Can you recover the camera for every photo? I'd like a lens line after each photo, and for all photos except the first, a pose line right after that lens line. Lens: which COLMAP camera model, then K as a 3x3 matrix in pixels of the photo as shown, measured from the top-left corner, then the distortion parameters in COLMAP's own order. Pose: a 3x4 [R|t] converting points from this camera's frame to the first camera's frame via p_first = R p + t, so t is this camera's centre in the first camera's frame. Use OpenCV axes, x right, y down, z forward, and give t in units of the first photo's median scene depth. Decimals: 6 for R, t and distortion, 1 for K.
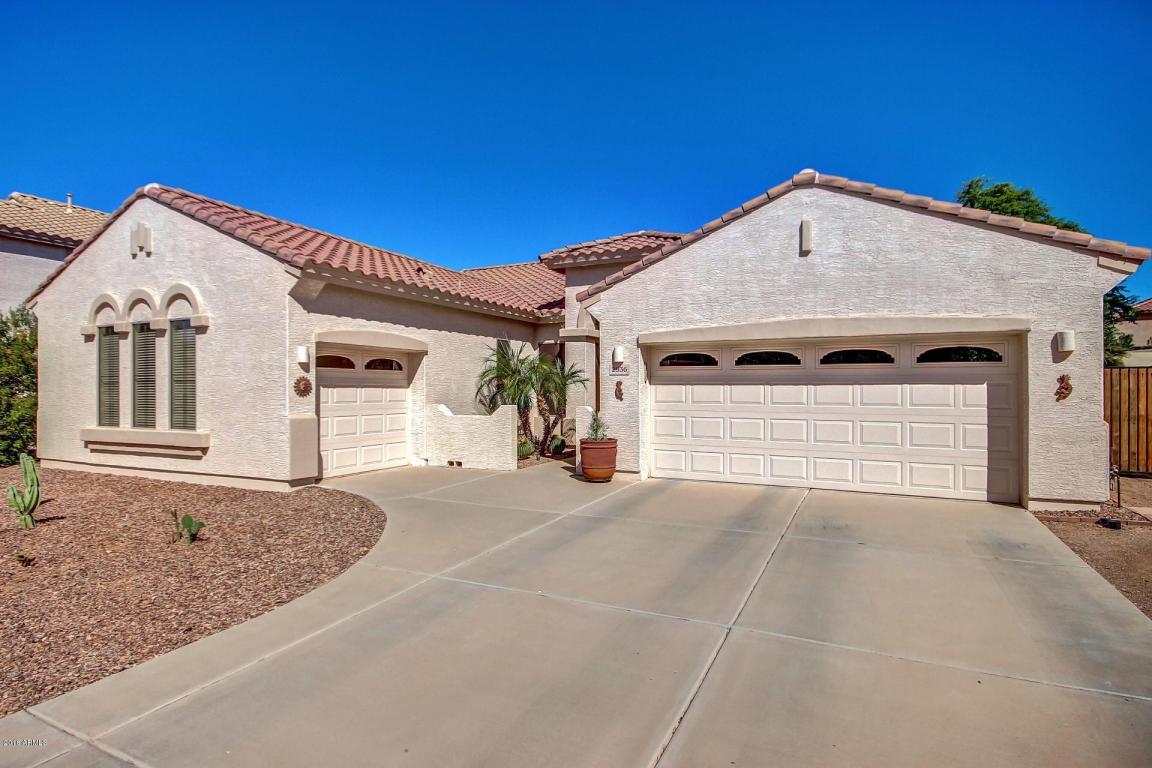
lens RADIAL K [[597.5, 0, 576.0], [0, 597.5, 384.0], [0, 0, 1]] dist [0.013212, 0.000345]
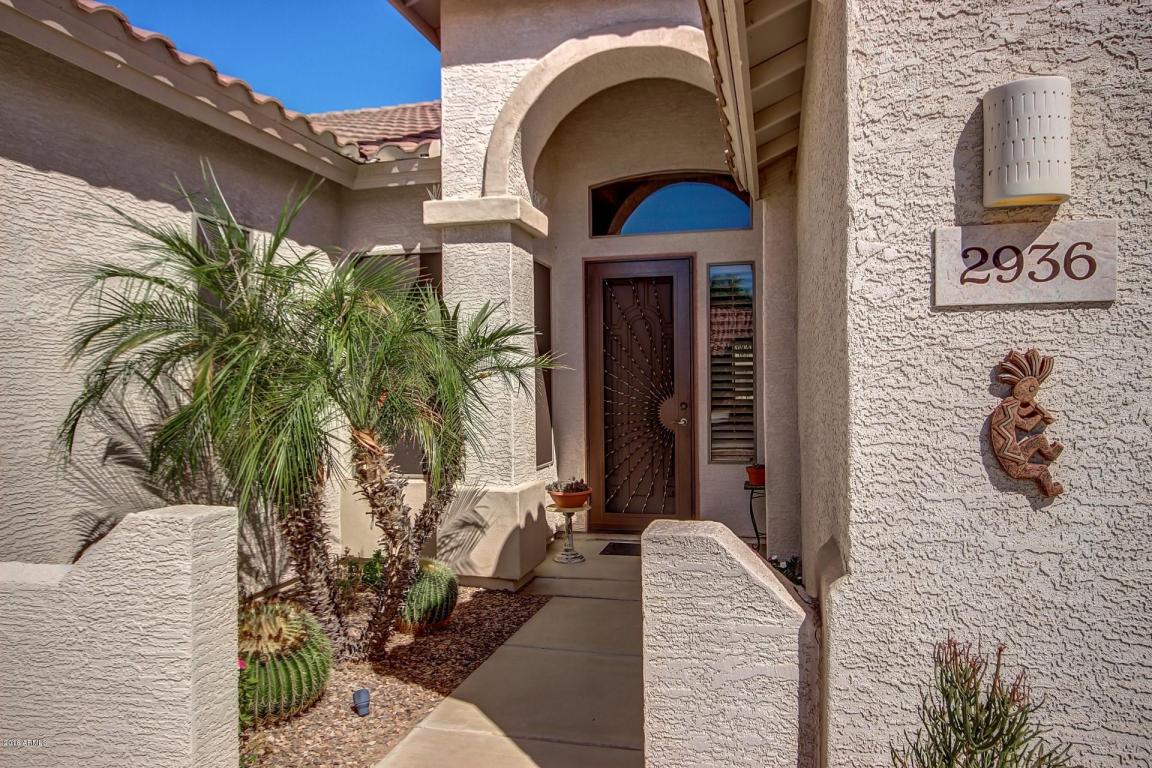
lens RADIAL K [[802.9, 0, 576.0], [0, 802.9, 384.0], [0, 0, 1]] dist [0.002383, 0.000704]
pose [[0.977113, -0.009678, 0.212499, -0.057013], [0.007841, 0.999924, 0.009487, -0.000330], [-0.212574, -0.007604, 0.977115, 0.824619]]
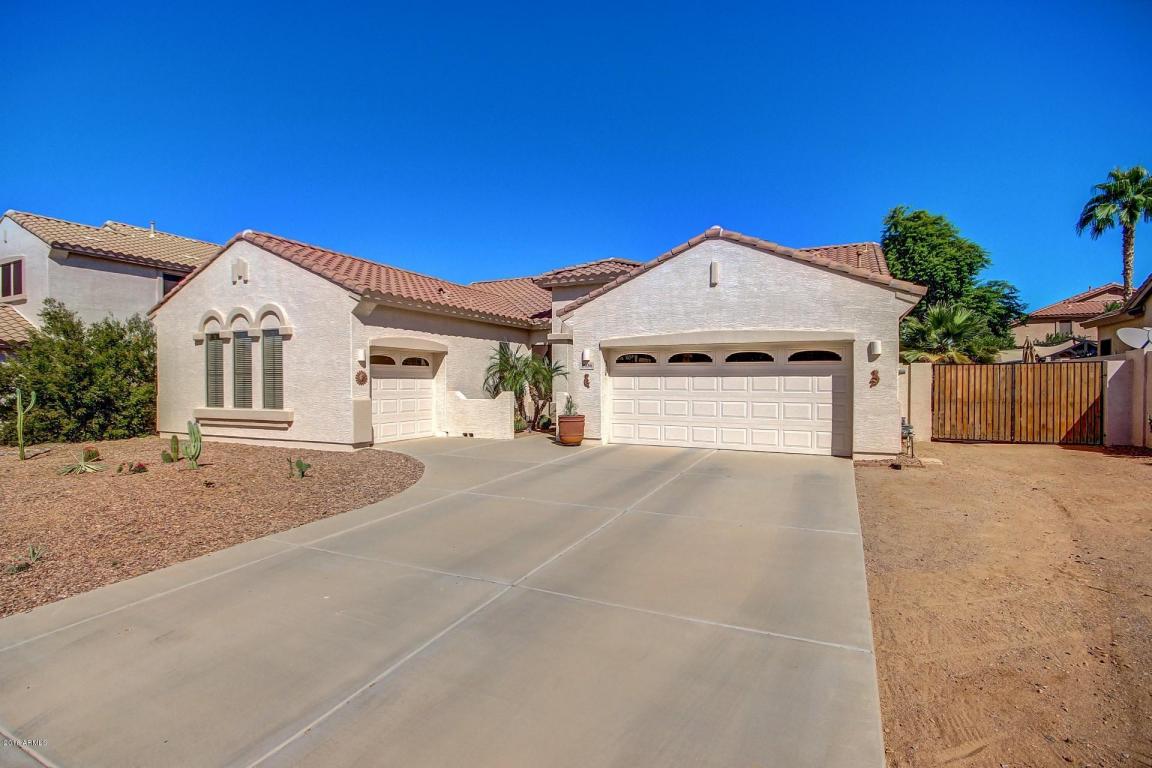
lens RADIAL K [[537.3, 0, 577.0], [0, 537.3, 387.0], [0, 0, 1]] dist [-0.001182, -0.000523]
pose [[0.999964, 0.000263, 0.008426, 0.038055], [-0.000424, 0.999815, 0.019224, 0.001274], [-0.008420, -0.019227, 0.999780, -0.244036]]
